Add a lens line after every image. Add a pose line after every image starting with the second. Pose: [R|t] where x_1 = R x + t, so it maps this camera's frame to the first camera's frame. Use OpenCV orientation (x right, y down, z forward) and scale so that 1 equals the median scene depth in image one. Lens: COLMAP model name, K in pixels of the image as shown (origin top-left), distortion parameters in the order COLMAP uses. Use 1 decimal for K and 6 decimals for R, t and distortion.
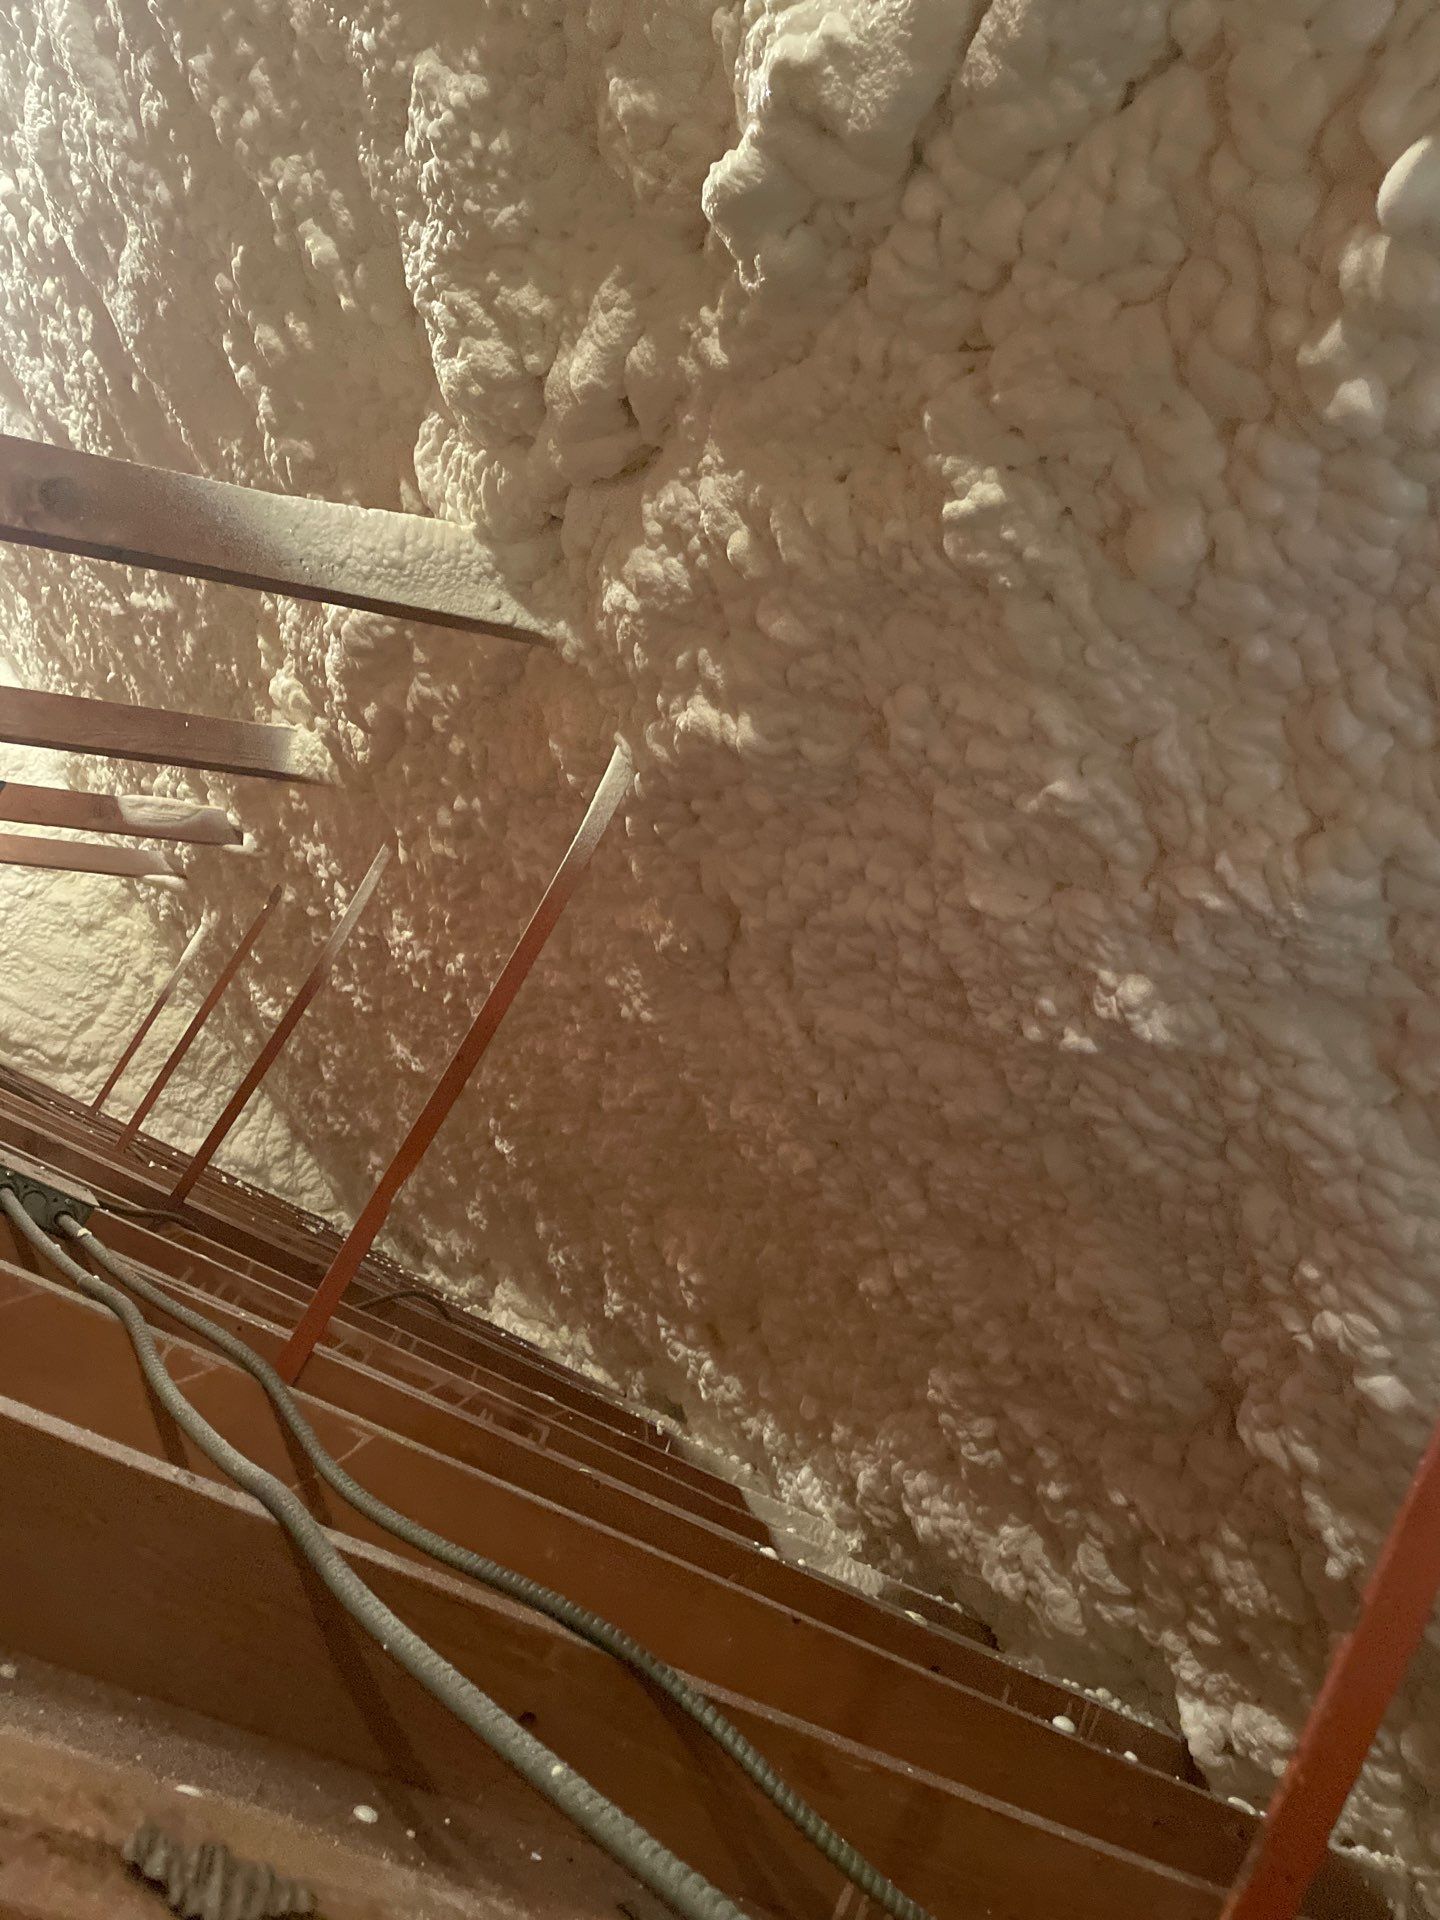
lens RADIAL K [[1440.5, 0, 734.6], [0, 1440.5, 956.1], [0, 0, 1]] dist [0.088687, -0.115778]
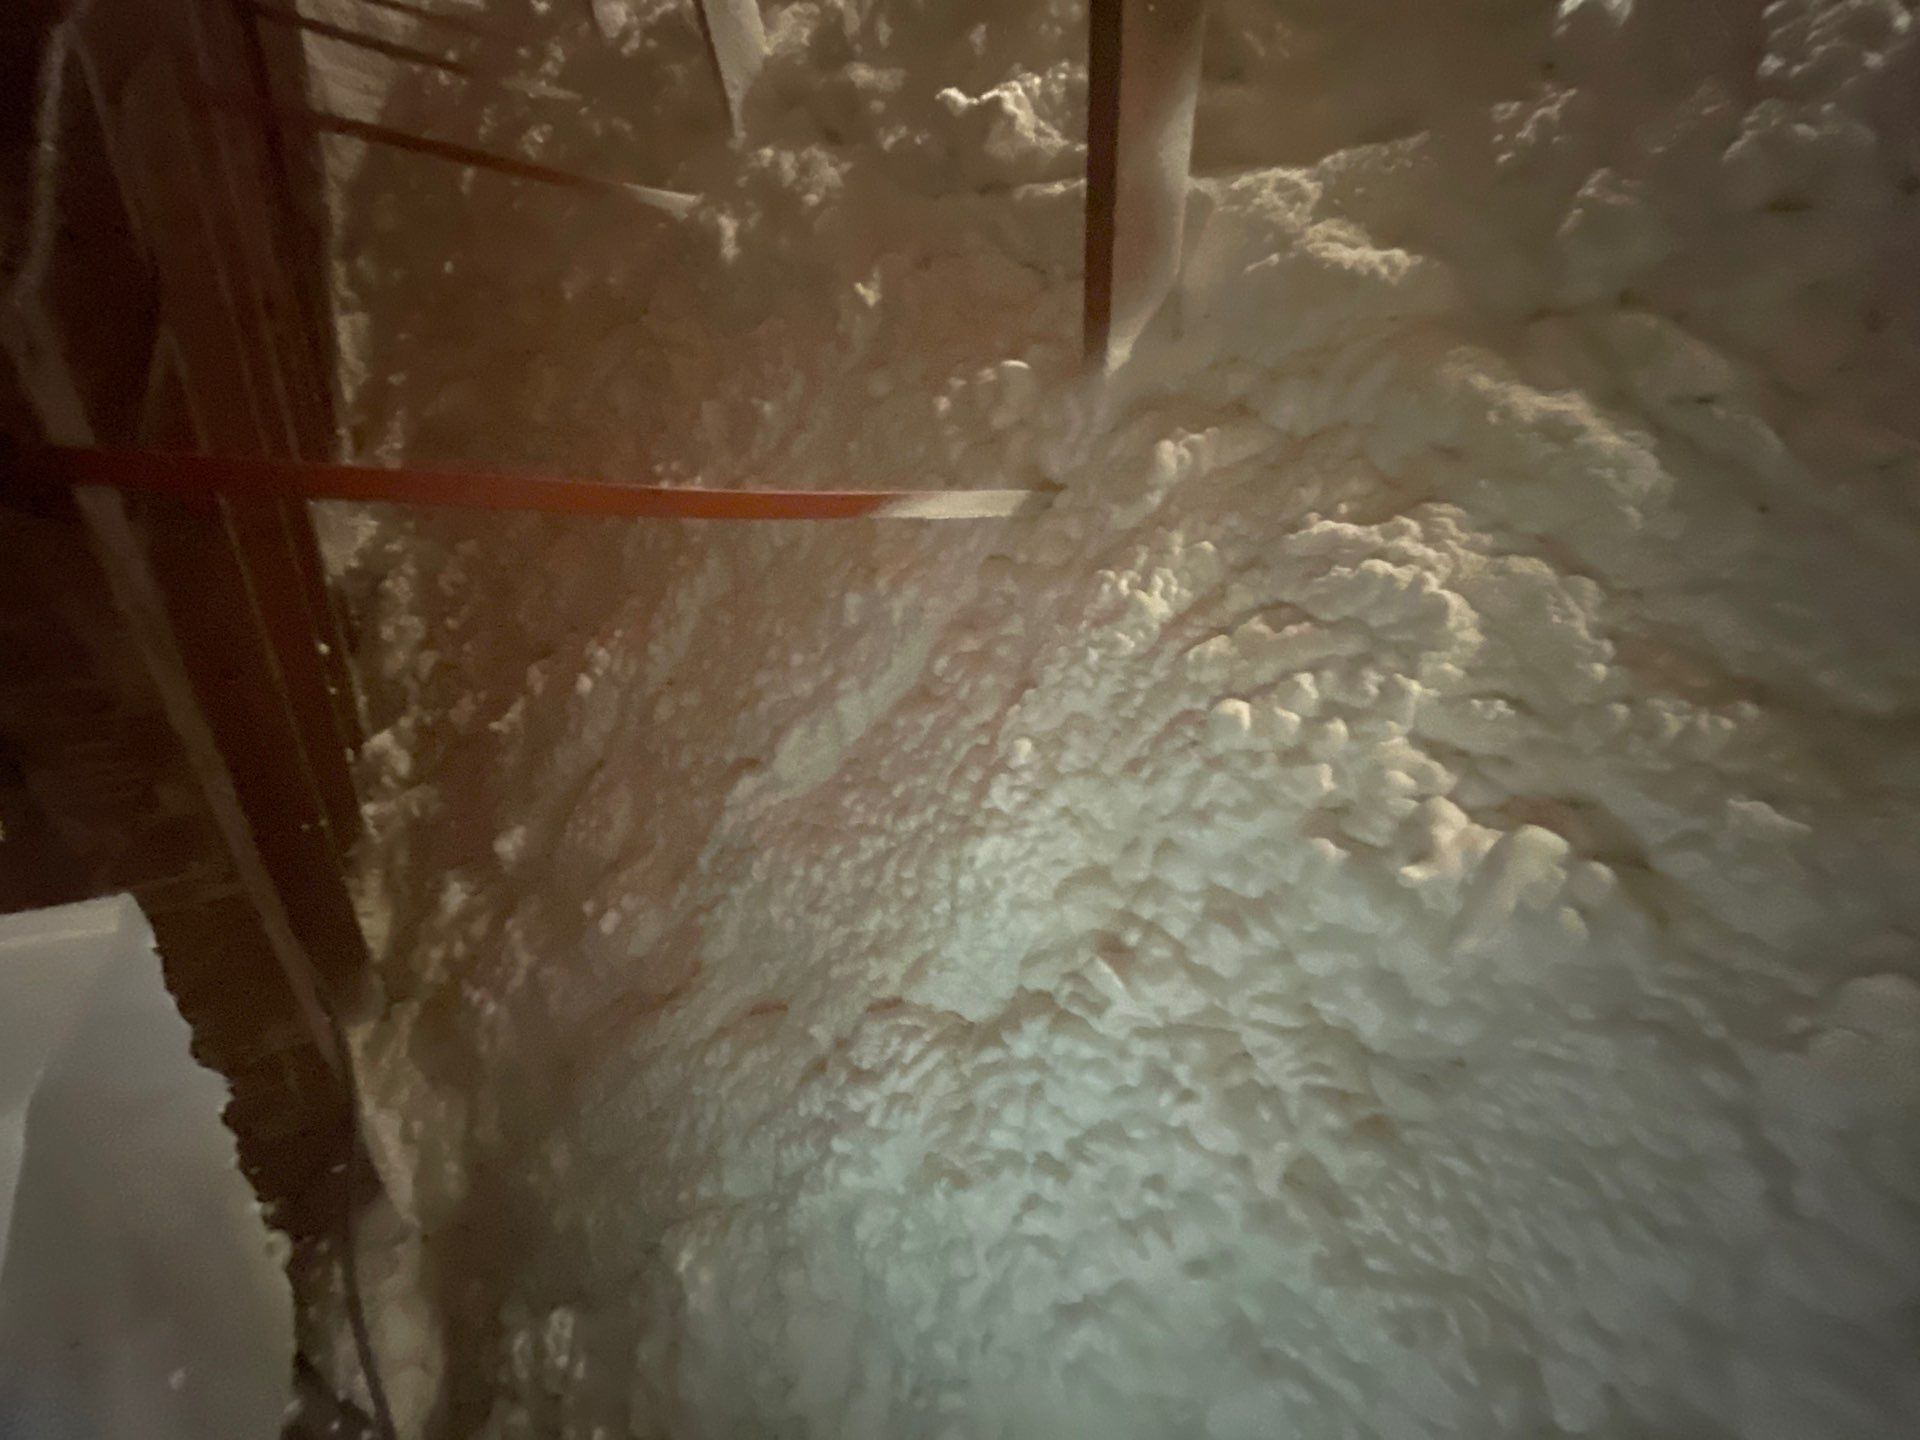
lens RADIAL K [[782.2, 0, 951.4], [0, 782.2, 717.7], [0, 0, 1]] dist [-0.003483, -0.000178]
pose [[0.363561, 0.822356, 0.437670, 0.140531], [-0.874079, 0.463624, -0.145047, 0.014147], [-0.322194, -0.329824, 0.887359, -0.148625]]
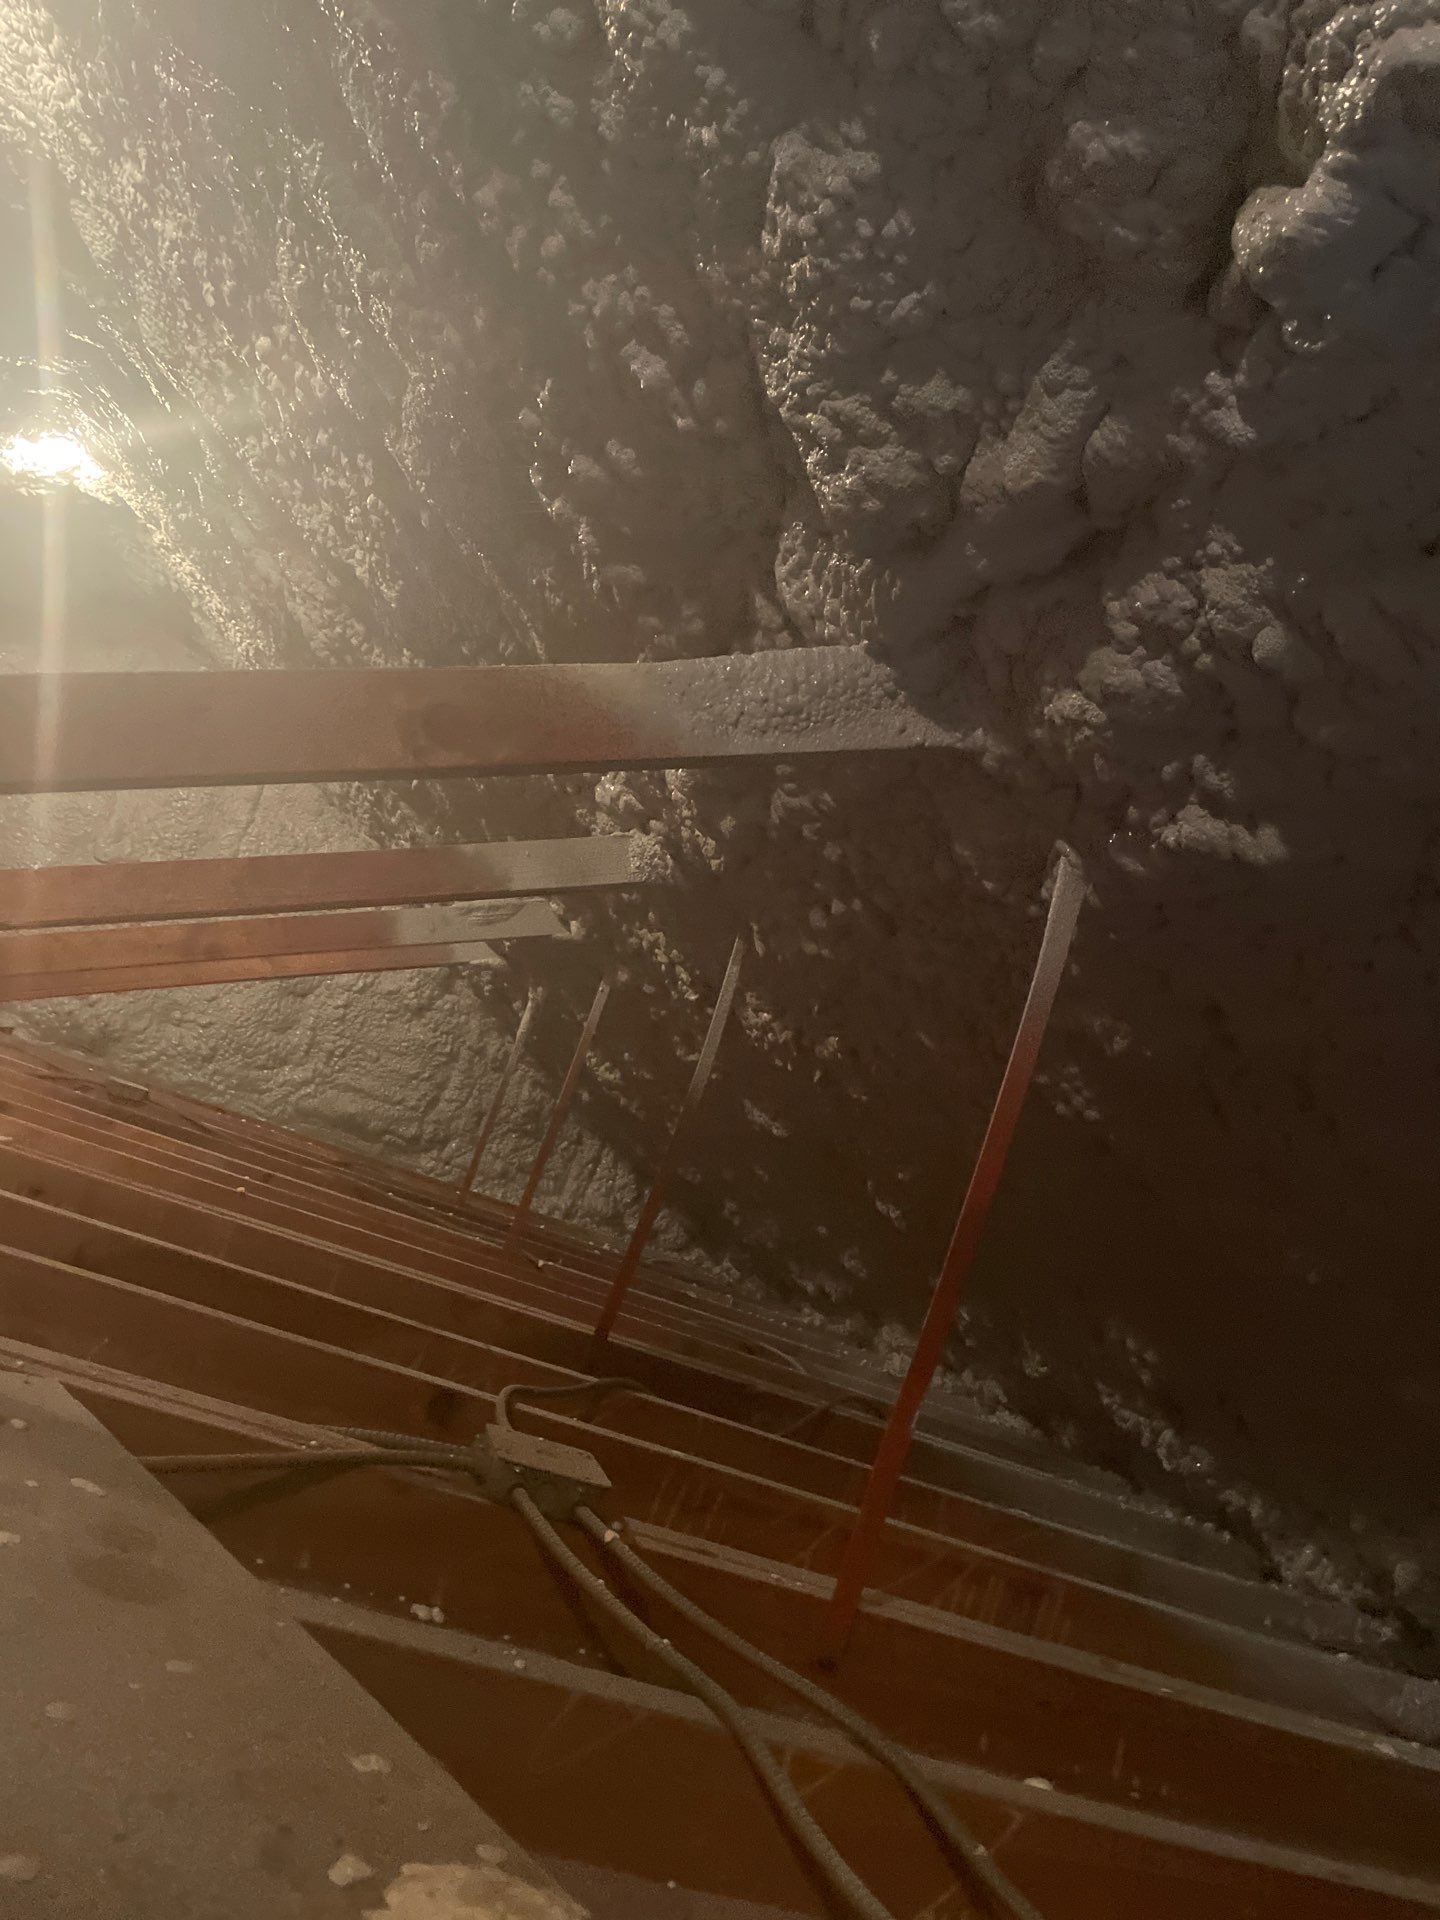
lens RADIAL K [[1440.5, 0, 734.6], [0, 1440.5, 956.1], [0, 0, 1]] dist [0.088687, -0.115778]
pose [[0.970652, -0.159345, -0.180120, -0.129060], [0.165056, 0.986136, 0.017076, -0.138879], [0.174902, -0.046305, 0.983496, 0.121976]]
